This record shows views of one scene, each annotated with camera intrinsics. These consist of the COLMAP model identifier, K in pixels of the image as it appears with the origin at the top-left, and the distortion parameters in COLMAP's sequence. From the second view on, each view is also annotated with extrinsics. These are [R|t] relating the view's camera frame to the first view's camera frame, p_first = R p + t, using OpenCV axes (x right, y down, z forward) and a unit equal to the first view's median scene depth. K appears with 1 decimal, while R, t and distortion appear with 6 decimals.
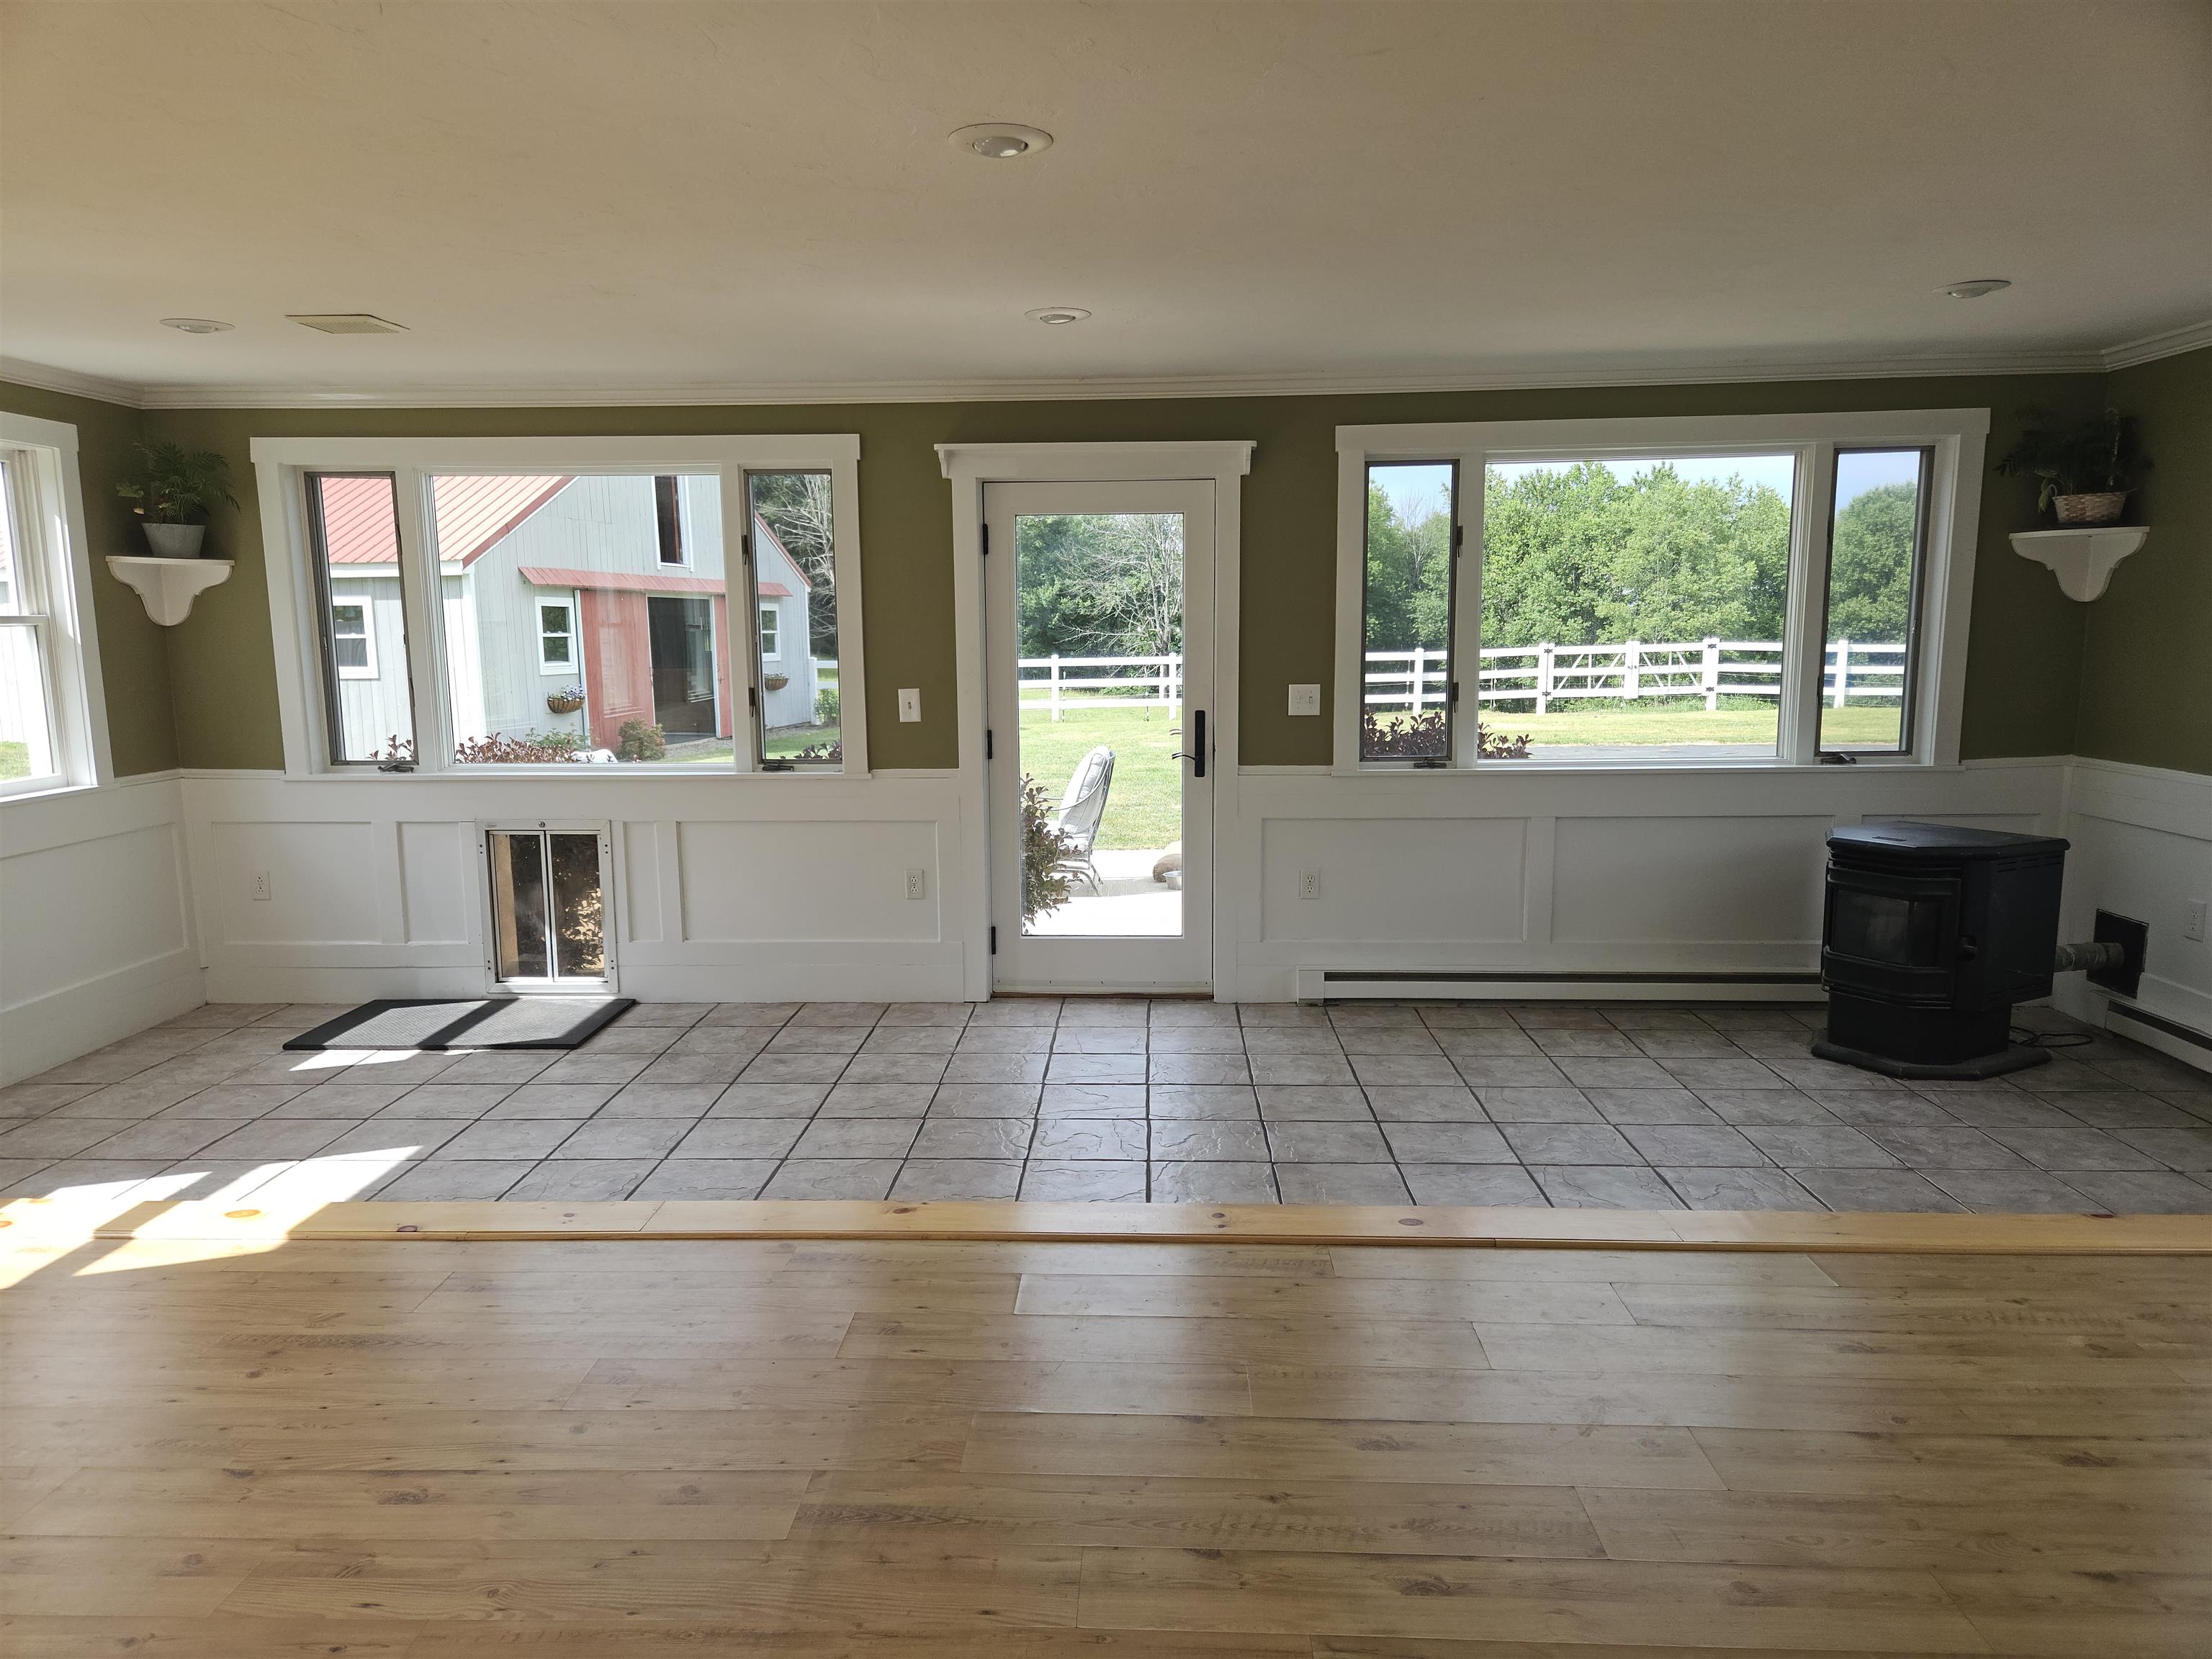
lens RADIAL K [[1472.0, 0, 1106.0], [0, 1472.0, 829.5], [0, 0, 1]] dist [0.002099, -0.001811]
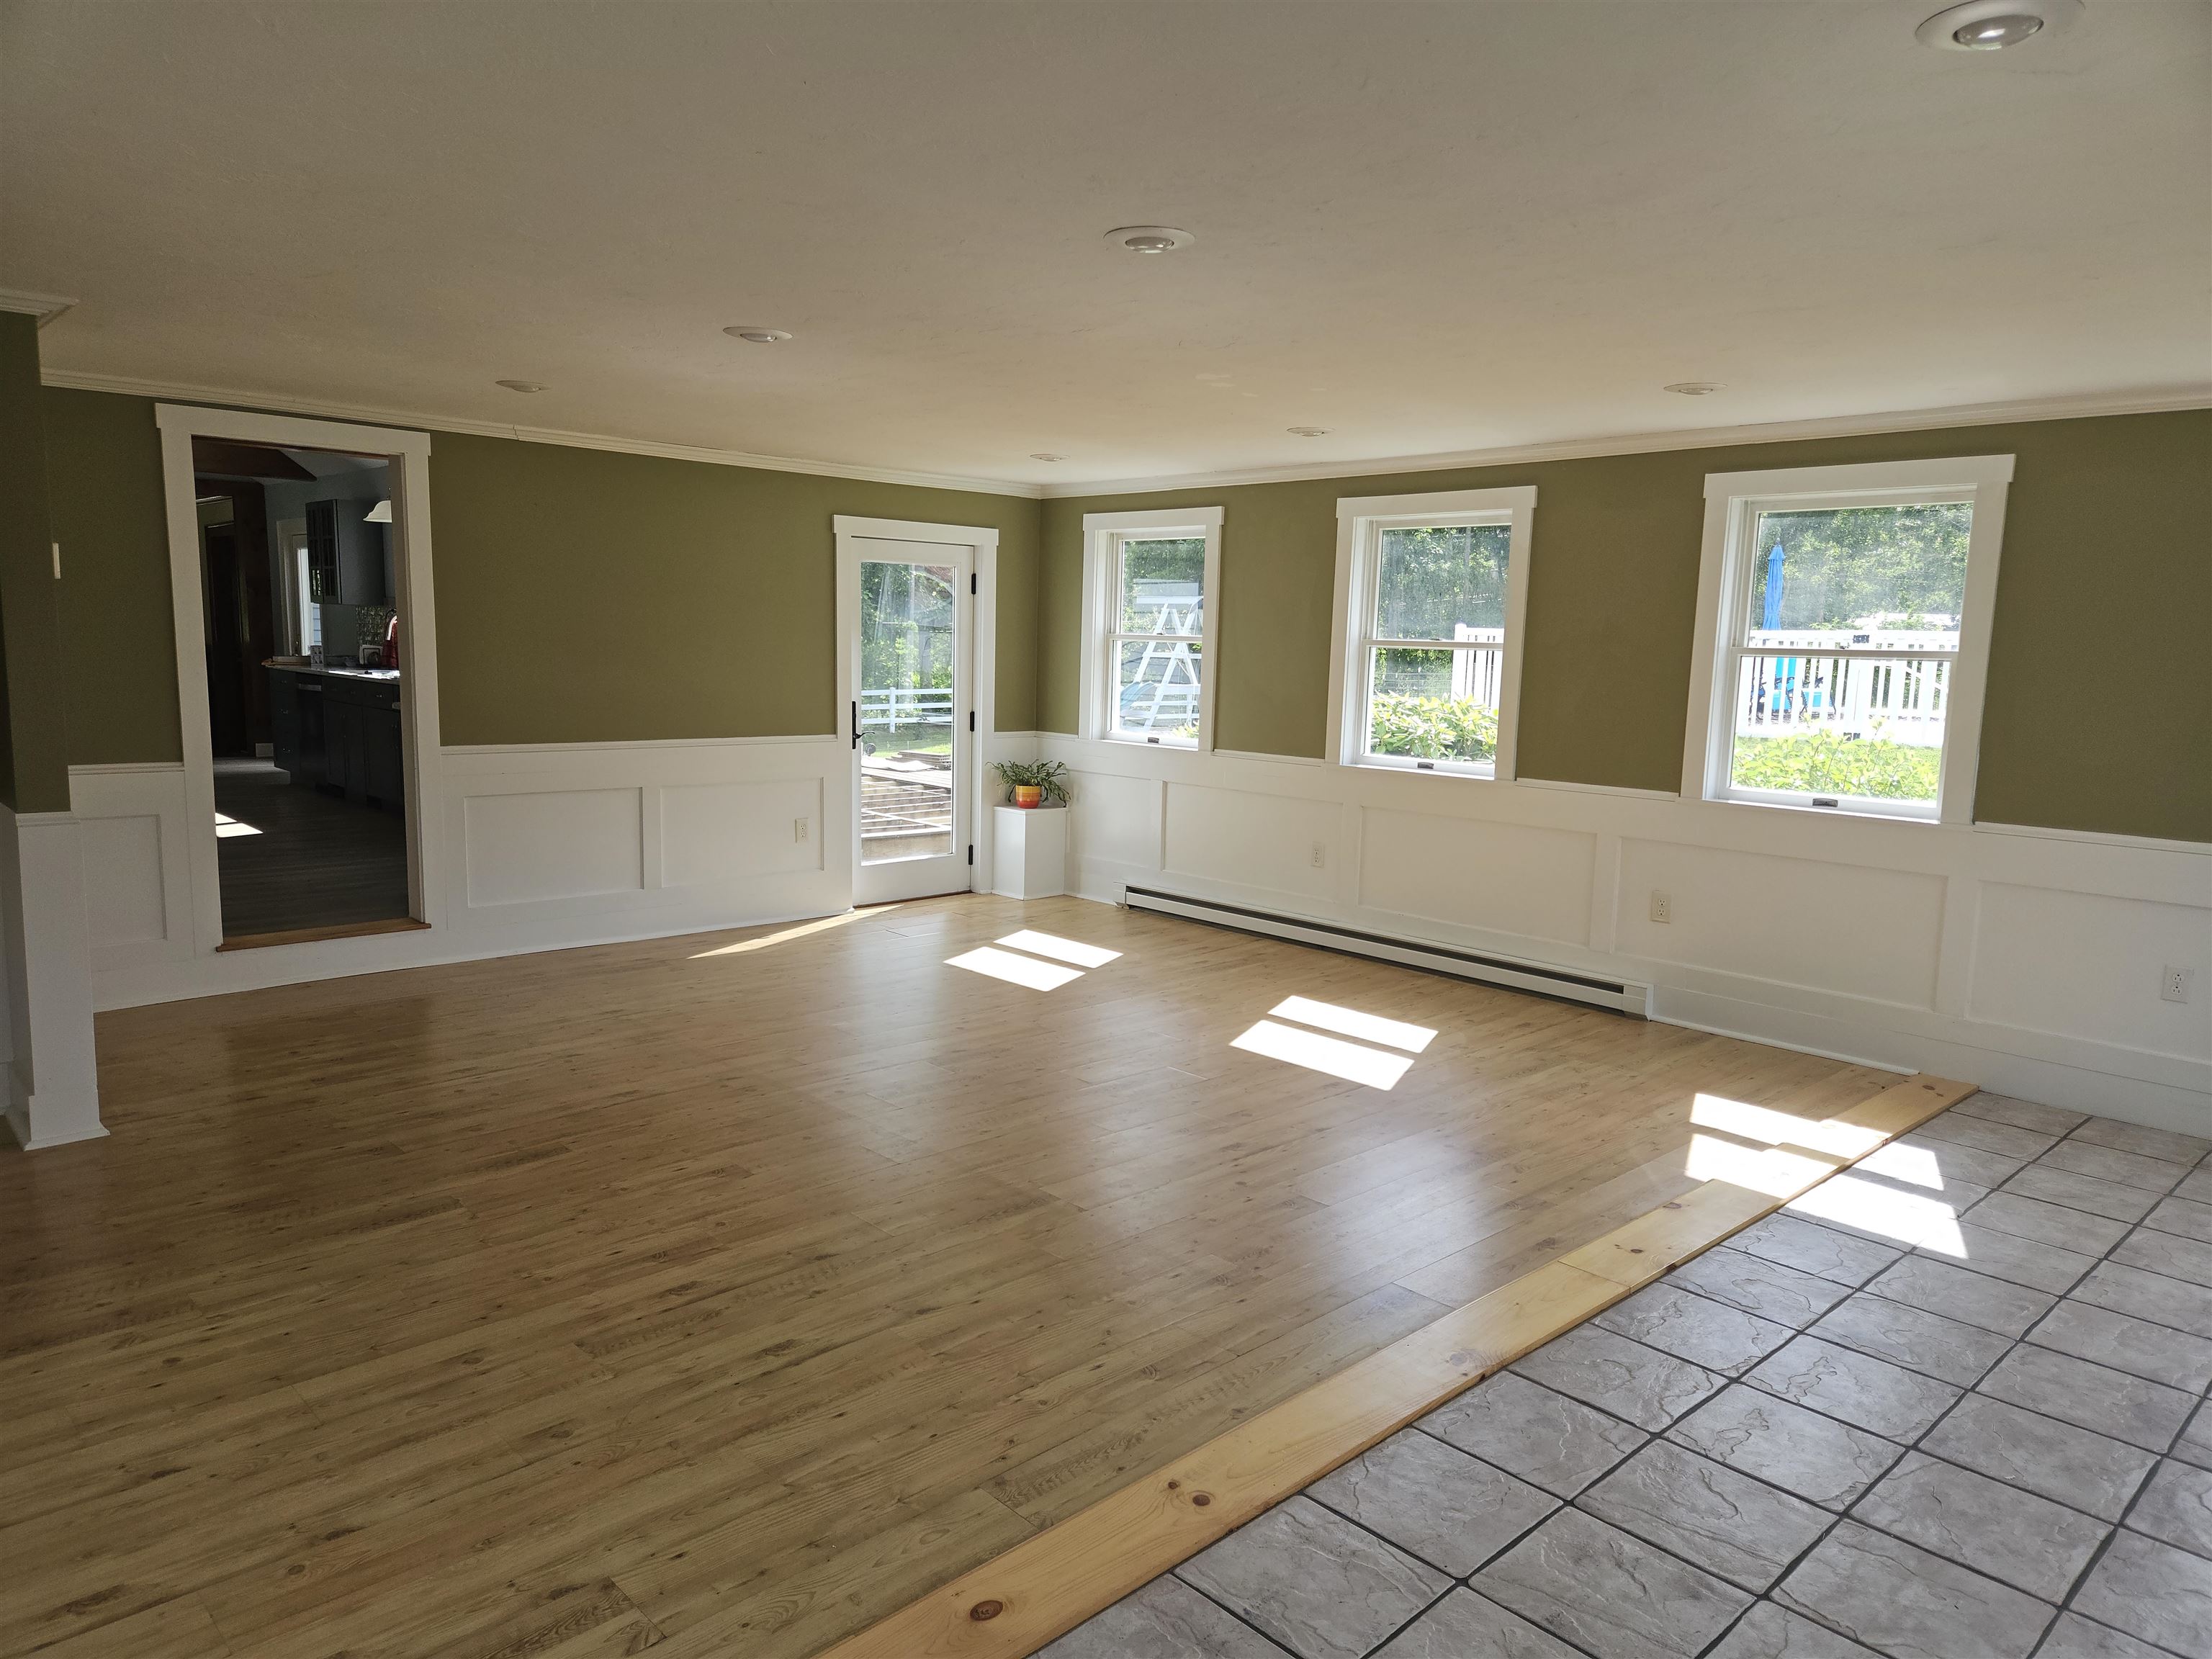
lens RADIAL K [[1472.0, 0, 1106.0], [0, 1472.0, 829.5], [0, 0, 1]] dist [0.002099, -0.001811]
pose [[-0.696458, 0.091334, -0.711761, 0.774254], [-0.117612, 0.963926, 0.238776, -0.285929], [0.707894, 0.250009, -0.660592, 1.785761]]
